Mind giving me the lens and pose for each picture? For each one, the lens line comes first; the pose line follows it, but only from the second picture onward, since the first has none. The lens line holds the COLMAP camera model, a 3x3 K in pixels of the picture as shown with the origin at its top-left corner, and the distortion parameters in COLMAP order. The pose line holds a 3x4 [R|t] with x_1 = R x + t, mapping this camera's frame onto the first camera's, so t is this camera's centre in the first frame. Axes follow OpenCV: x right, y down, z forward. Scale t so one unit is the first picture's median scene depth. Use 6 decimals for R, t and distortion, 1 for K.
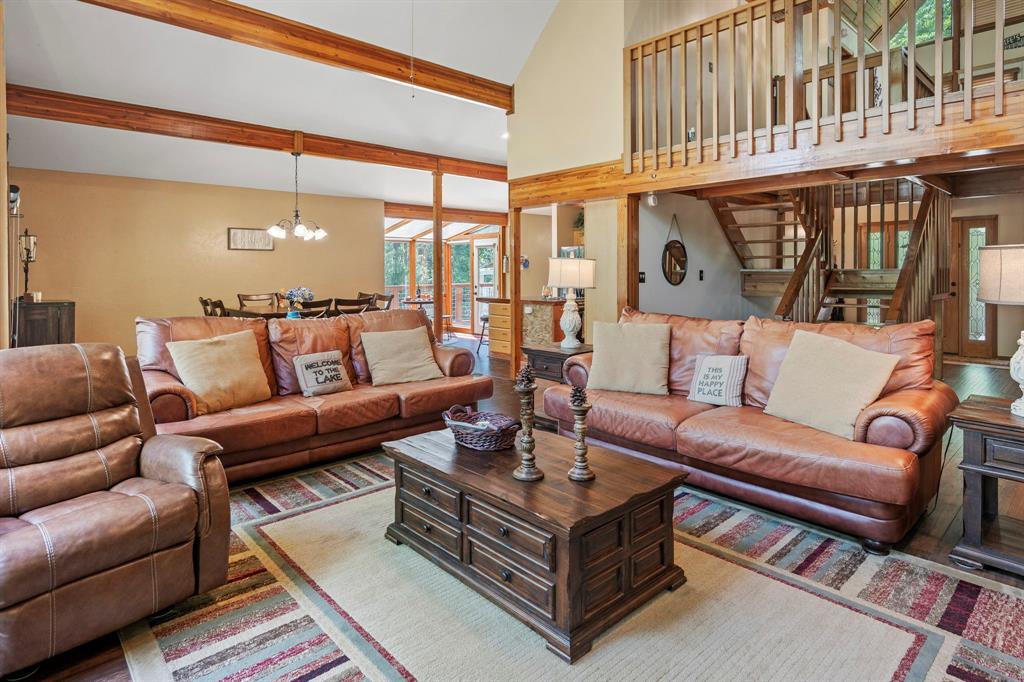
lens RADIAL K [[556.9, 0, 511.7], [0, 556.9, 269.7], [0, 0, 1]] dist [0.000635, 0.000496]
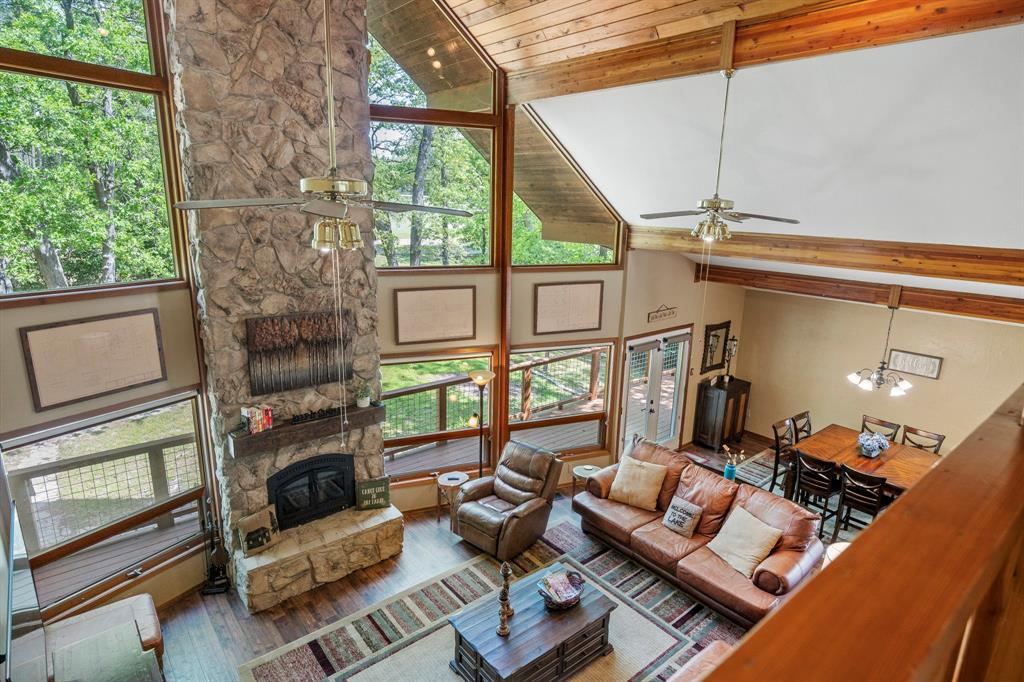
lens RADIAL K [[567.9, 0, 512.0], [0, 567.9, 341.0], [0, 0, 1]] dist [-0.000858, -0.000227]
pose [[-0.053500, 0.246156, -0.967752, 0.749000], [-0.021834, 0.968620, 0.247584, -0.457446], [0.998329, 0.034375, -0.046447, 0.460466]]
